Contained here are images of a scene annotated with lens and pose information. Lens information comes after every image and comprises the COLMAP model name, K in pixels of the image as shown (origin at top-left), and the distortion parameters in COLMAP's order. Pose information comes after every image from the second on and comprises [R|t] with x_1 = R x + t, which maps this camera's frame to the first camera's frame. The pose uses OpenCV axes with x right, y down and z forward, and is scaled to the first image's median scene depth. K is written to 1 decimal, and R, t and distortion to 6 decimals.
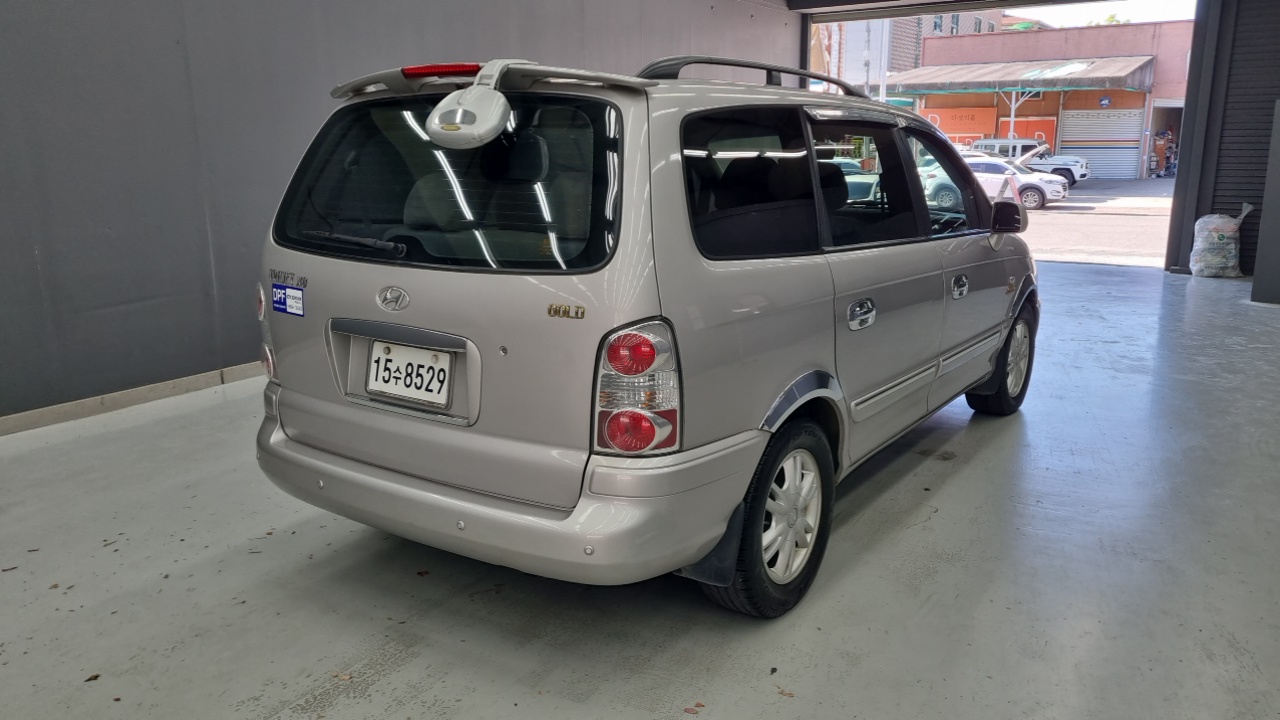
lens RADIAL K [[943.0, 0, 636.9], [0, 943.0, 362.2], [0, 0, 1]] dist [0.039875, -0.033963]
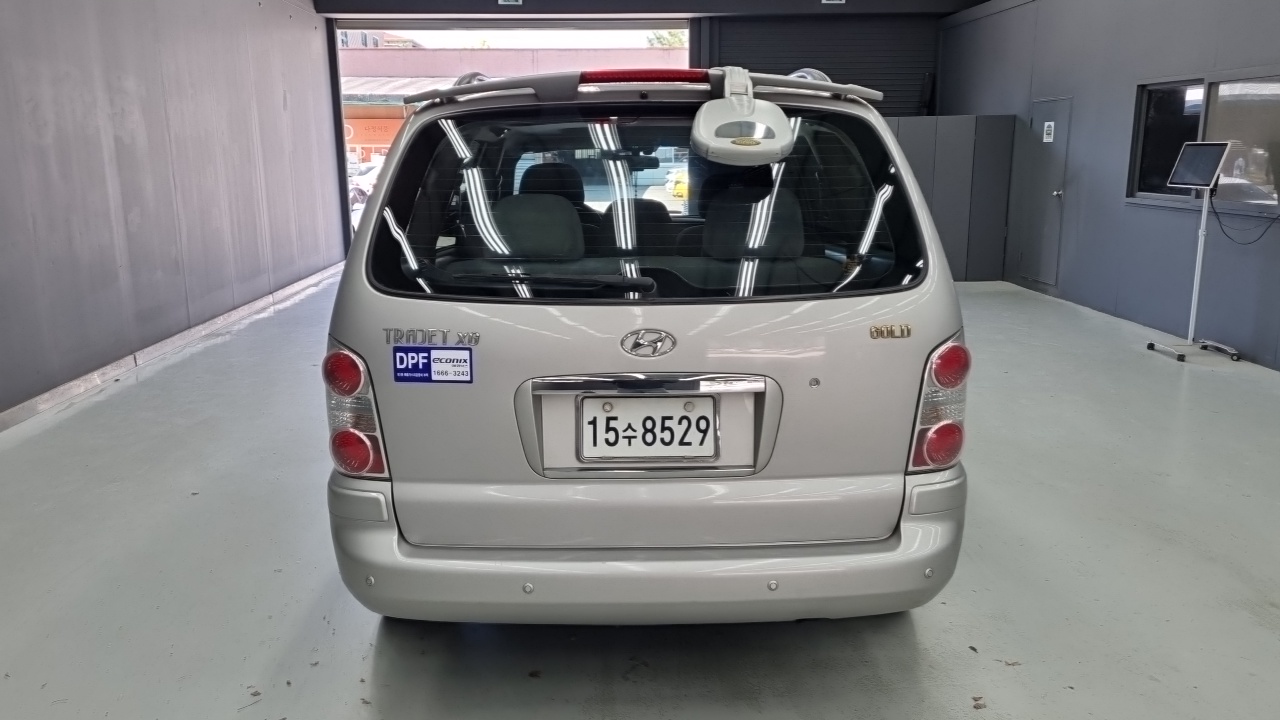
lens RADIAL K [[943.0, 0, 643.9], [0, 943.0, 358.5], [0, 0, 1]] dist [0.039875, -0.033963]
pose [[0.827142, -0.125433, 0.547816, -0.702451], [0.133397, 0.990736, 0.025435, -0.073248], [-0.545931, 0.052039, 0.836212, 0.290882]]
